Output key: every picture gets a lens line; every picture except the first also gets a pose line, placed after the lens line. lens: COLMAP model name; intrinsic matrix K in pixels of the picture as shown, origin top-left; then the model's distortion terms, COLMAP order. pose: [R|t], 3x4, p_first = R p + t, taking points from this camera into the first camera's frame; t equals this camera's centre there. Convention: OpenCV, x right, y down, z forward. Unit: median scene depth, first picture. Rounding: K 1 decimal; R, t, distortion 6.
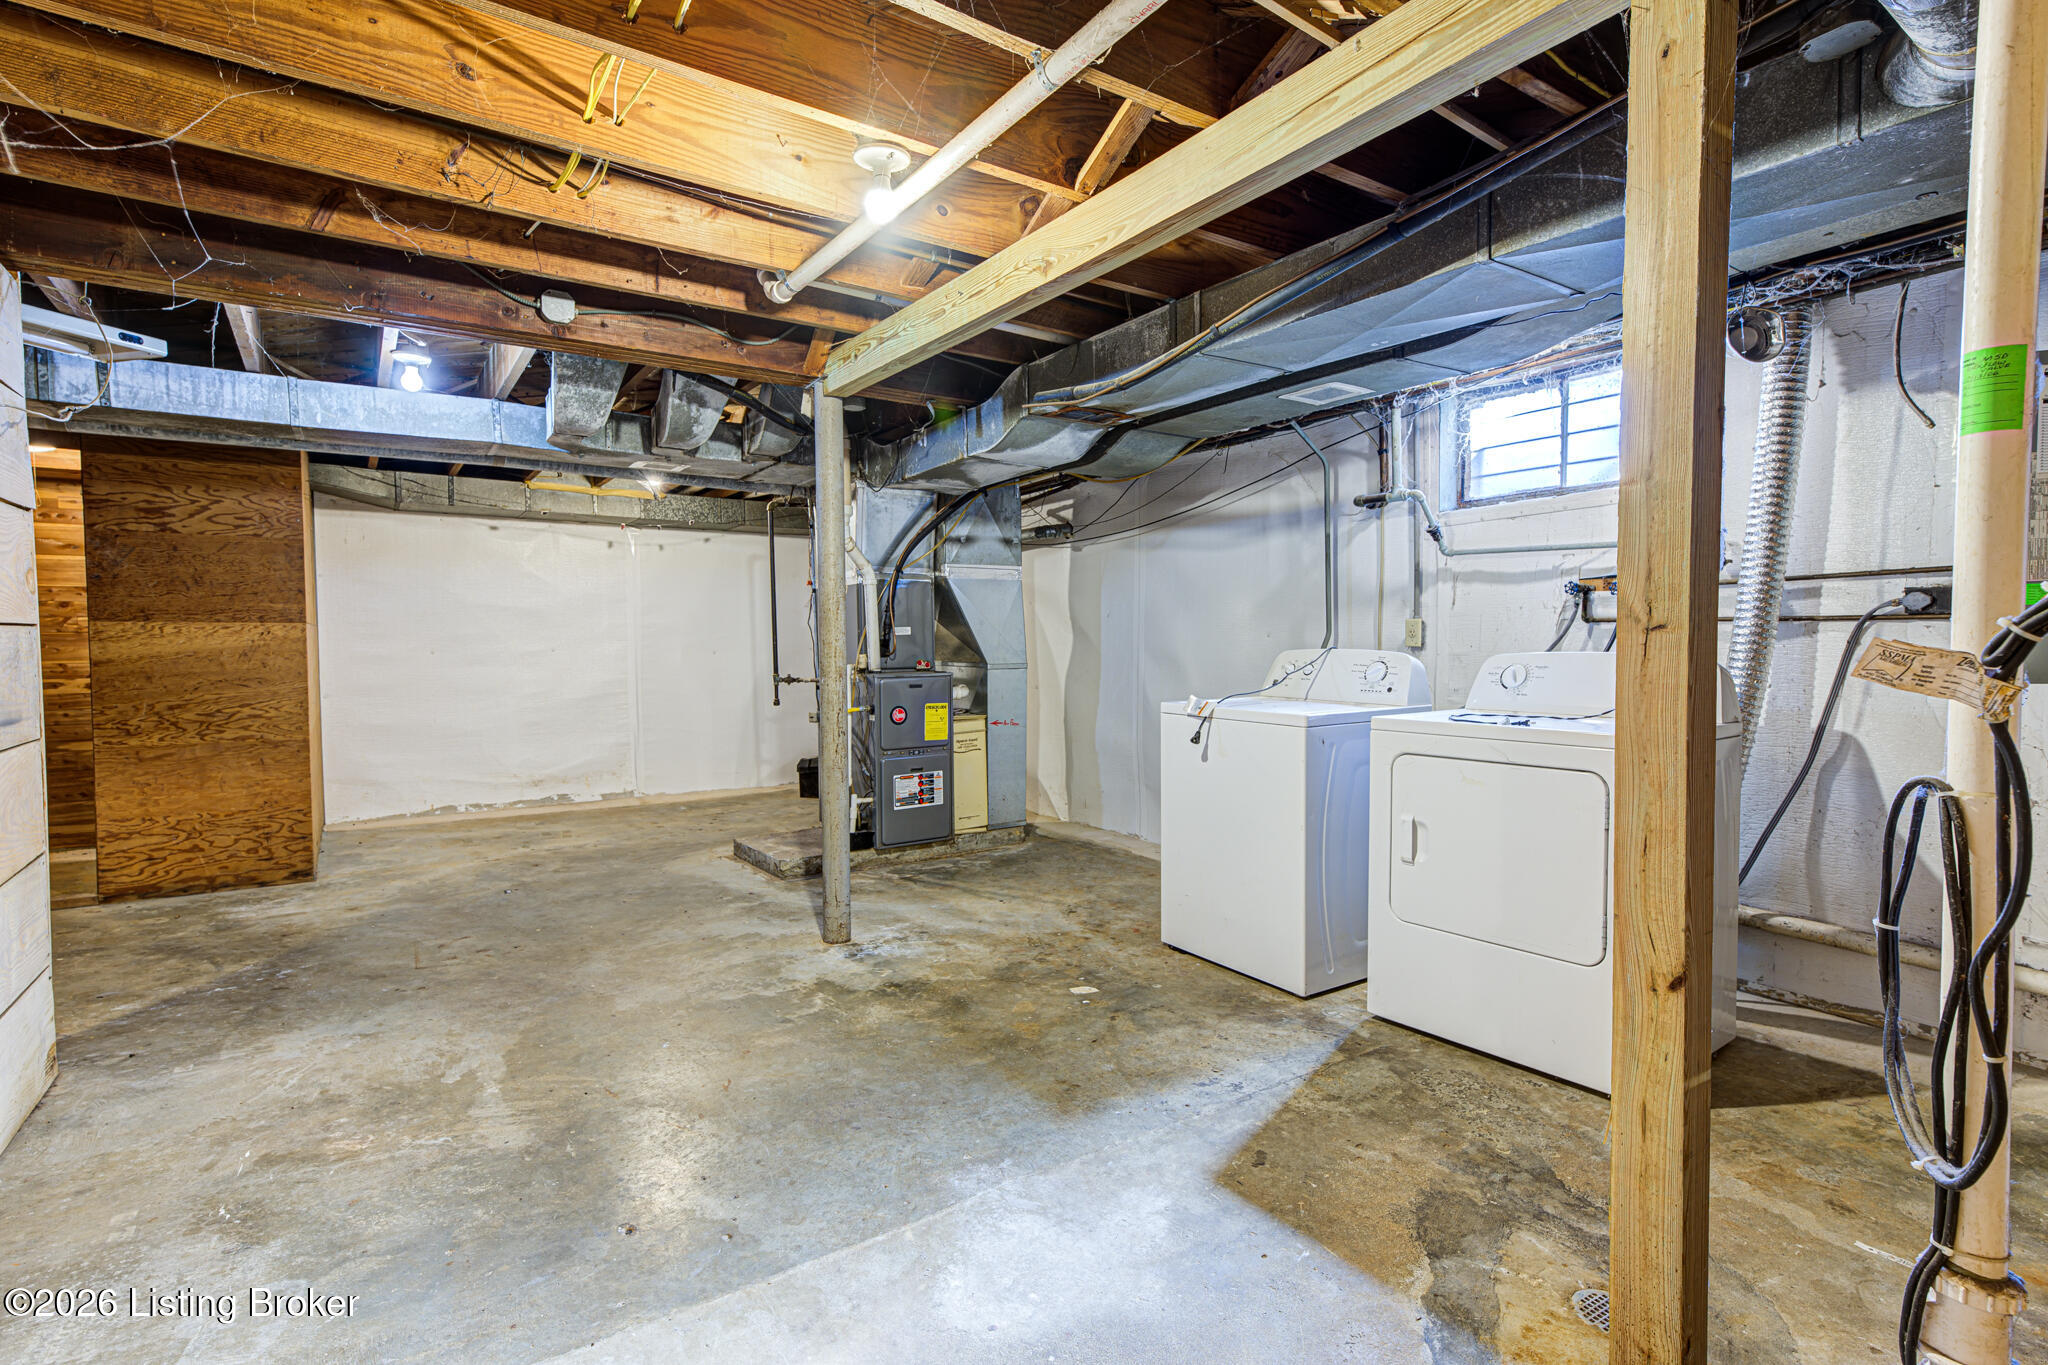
lens RADIAL K [[996.9, 0, 1020.2], [0, 996.9, 680.0], [0, 0, 1]] dist [0.015510, -0.001077]
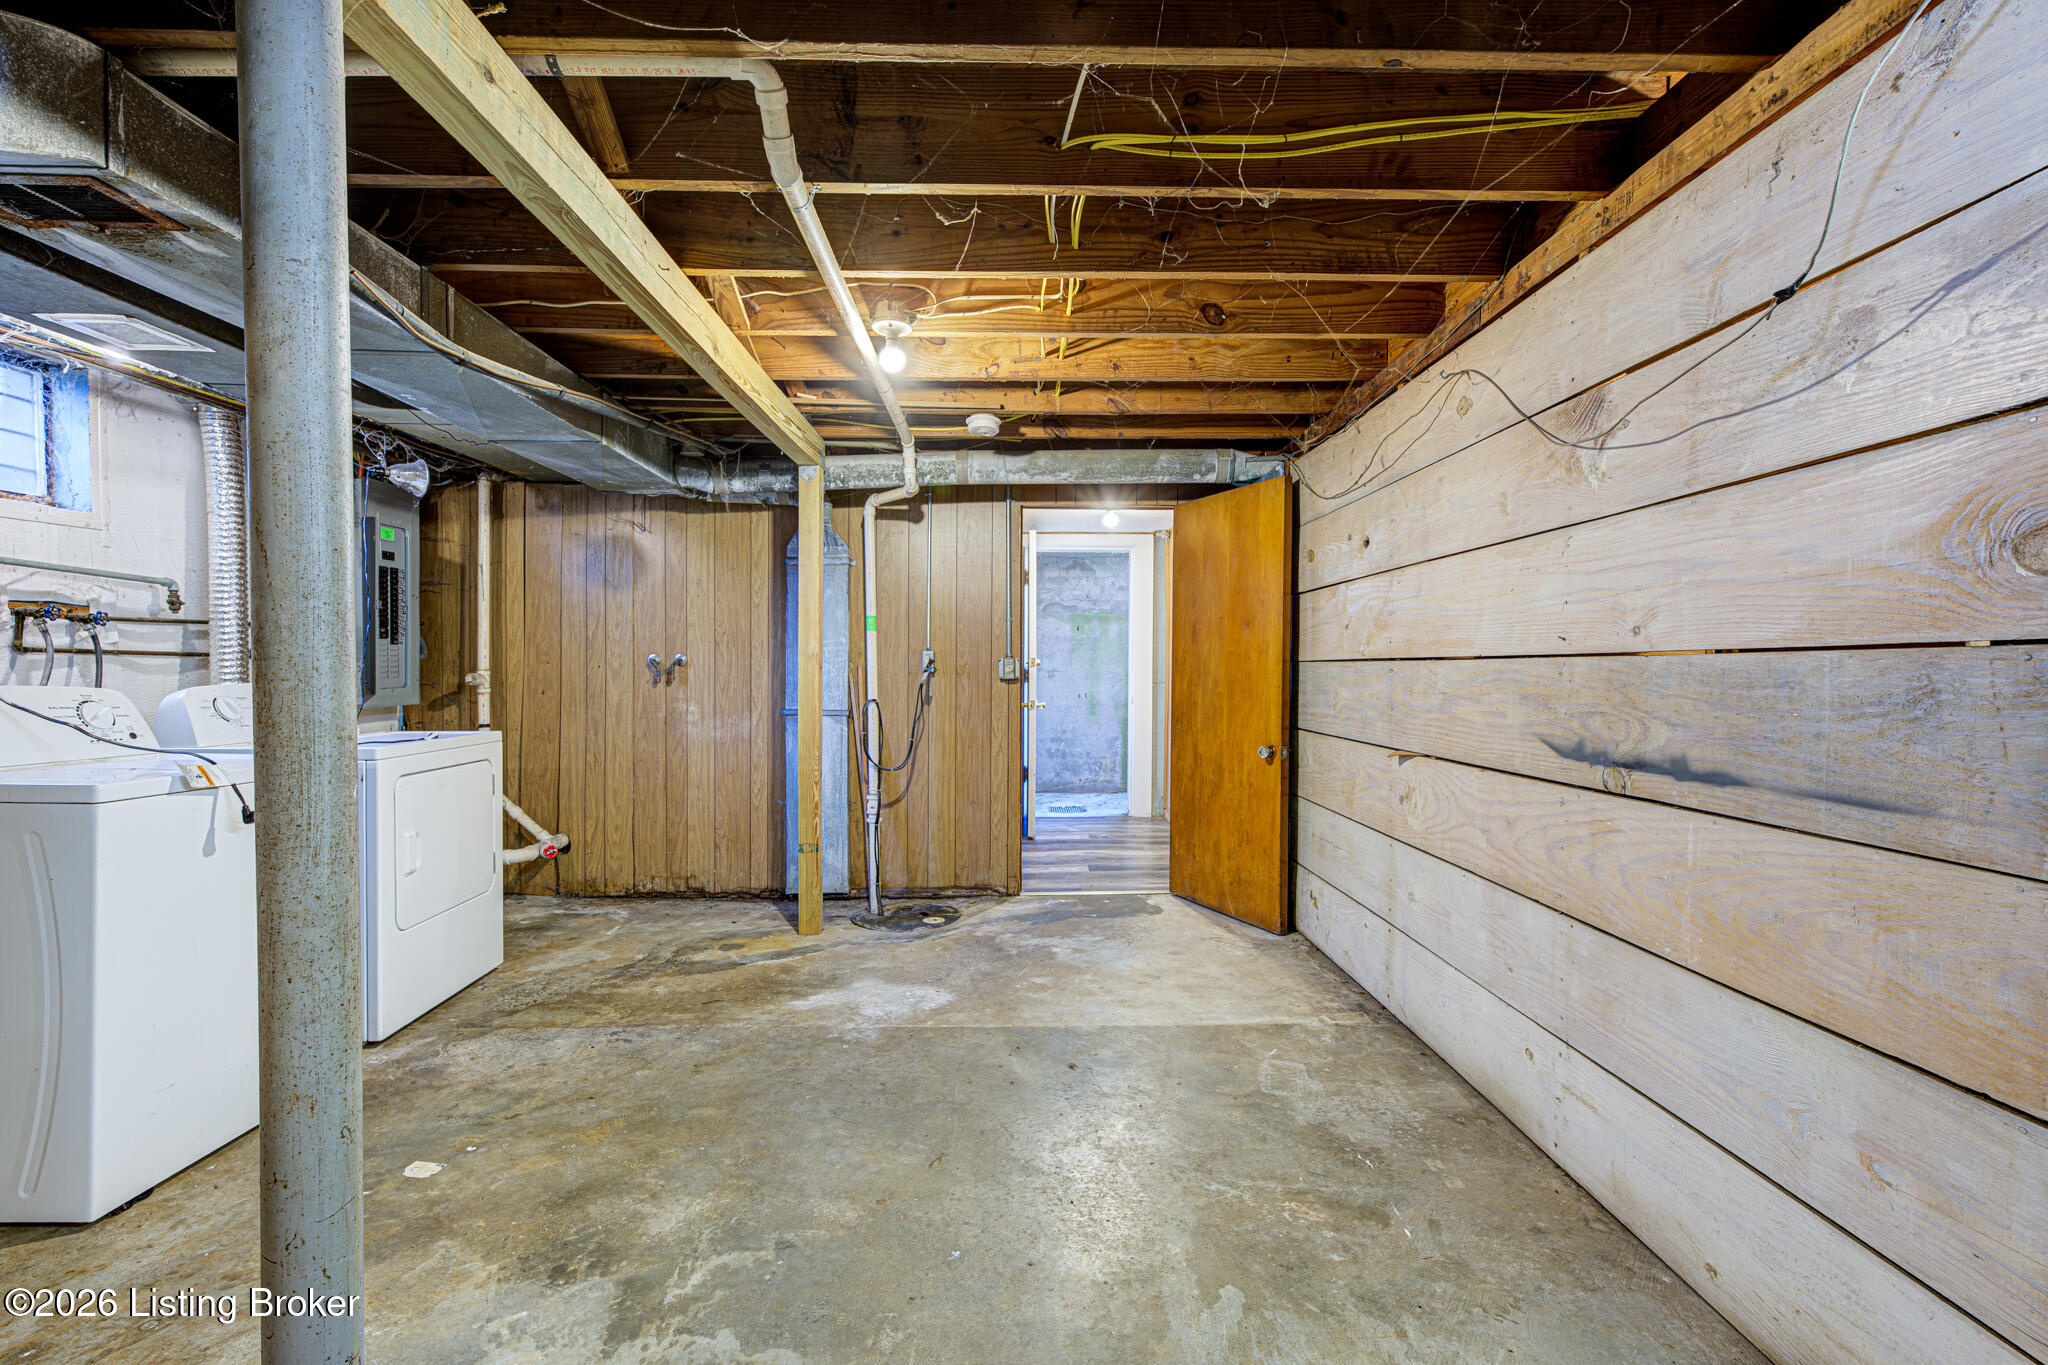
lens RADIAL K [[903.5, 0, 1023.3], [0, 903.5, 678.5], [0, 0, 1]] dist [0.002961, 0.000247]
pose [[-0.838536, -0.004360, 0.544829, -0.471139], [0.022478, 0.998840, 0.042590, -0.038855], [-0.544382, 0.047960, -0.837465, 0.950758]]
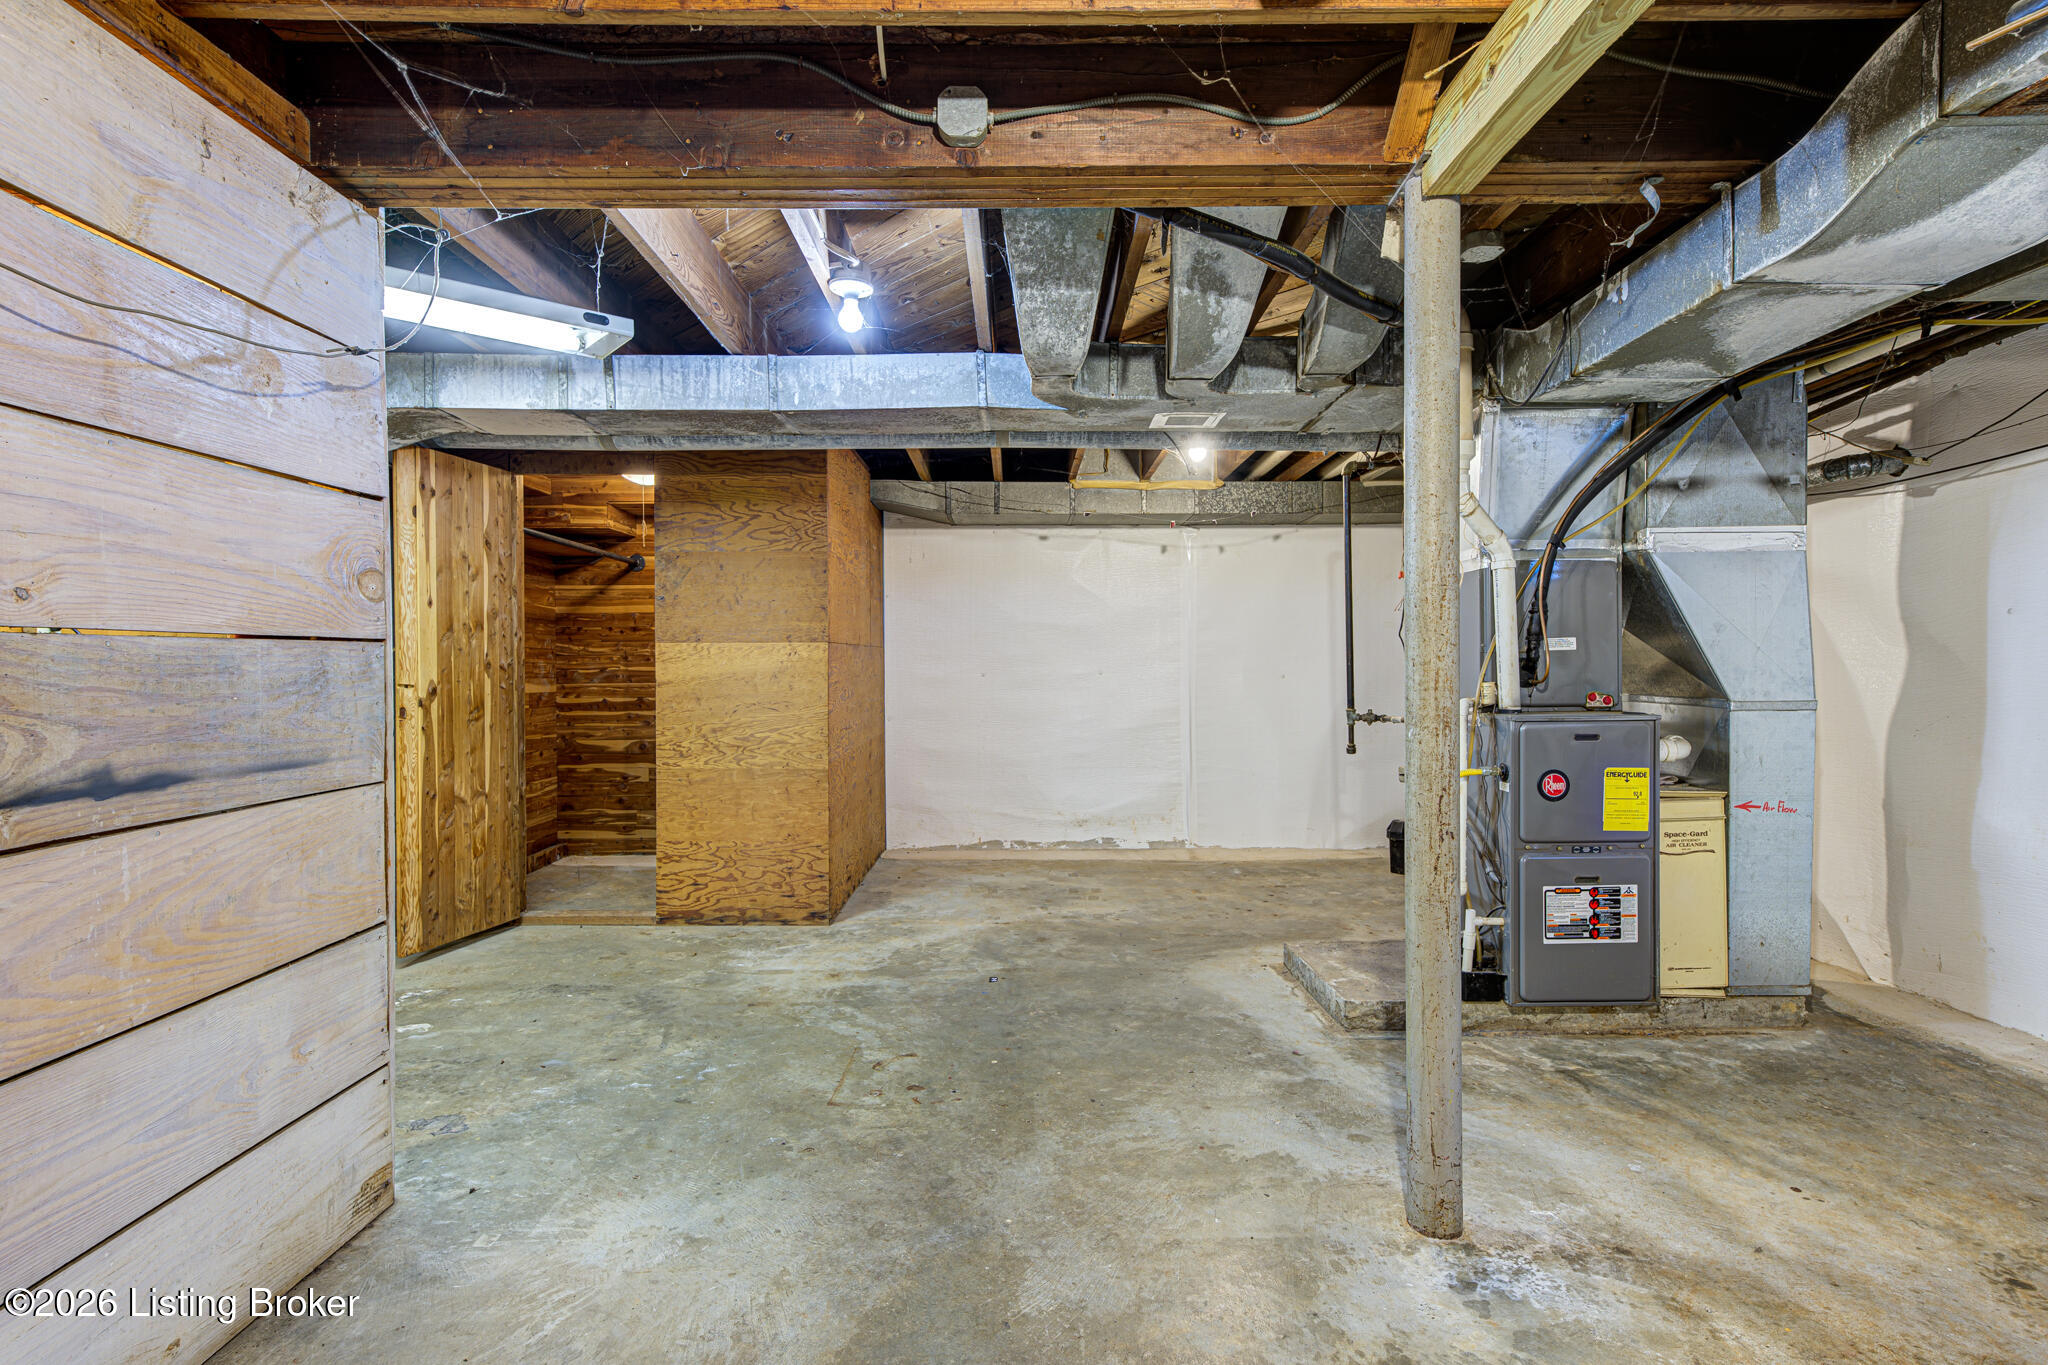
lens RADIAL K [[996.9, 0, 1020.9], [0, 996.9, 681.6], [0, 0, 1]] dist [0.015510, -0.001077]
pose [[0.832179, 0.009550, -0.554424, -0.062650], [-0.021027, 0.999676, -0.014343, -0.012471], [0.554108, 0.023594, 0.832110, 0.365815]]
